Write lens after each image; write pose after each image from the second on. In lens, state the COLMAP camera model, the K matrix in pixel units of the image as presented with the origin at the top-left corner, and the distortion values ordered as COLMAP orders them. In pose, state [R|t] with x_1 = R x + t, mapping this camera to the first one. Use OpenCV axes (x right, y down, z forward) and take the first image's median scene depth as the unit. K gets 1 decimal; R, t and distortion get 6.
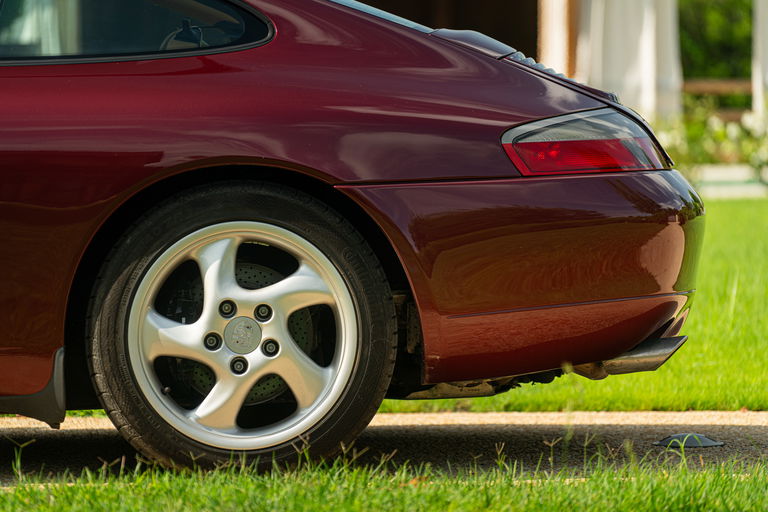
lens RADIAL K [[4399.8, 0, 384.0], [0, 4399.8, 256.0], [0, 0, 1]] dist [0.679579, -0.990337]
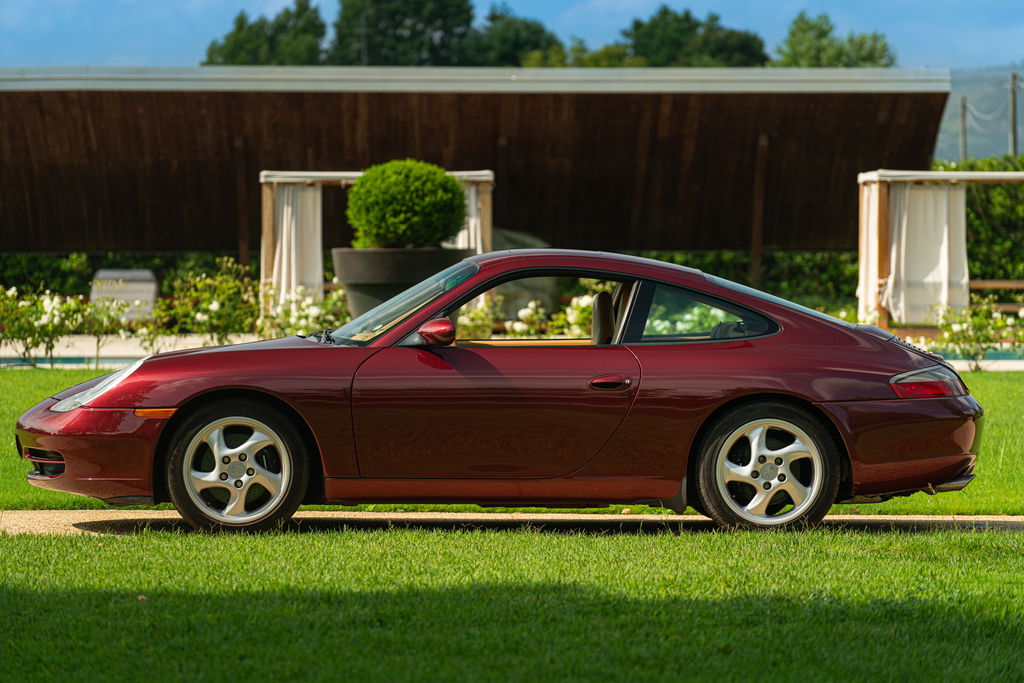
lens RADIAL K [[4753.2, 0, 512.0], [0, 4753.2, 341.5], [0, 0, 1]] dist [0.023455, 6.016624]
pose [[0.999571, 0.009348, -0.027739, -0.091945], [-0.009664, 0.999890, -0.011281, -0.017864], [0.027631, 0.011544, 0.999552, -1.300926]]
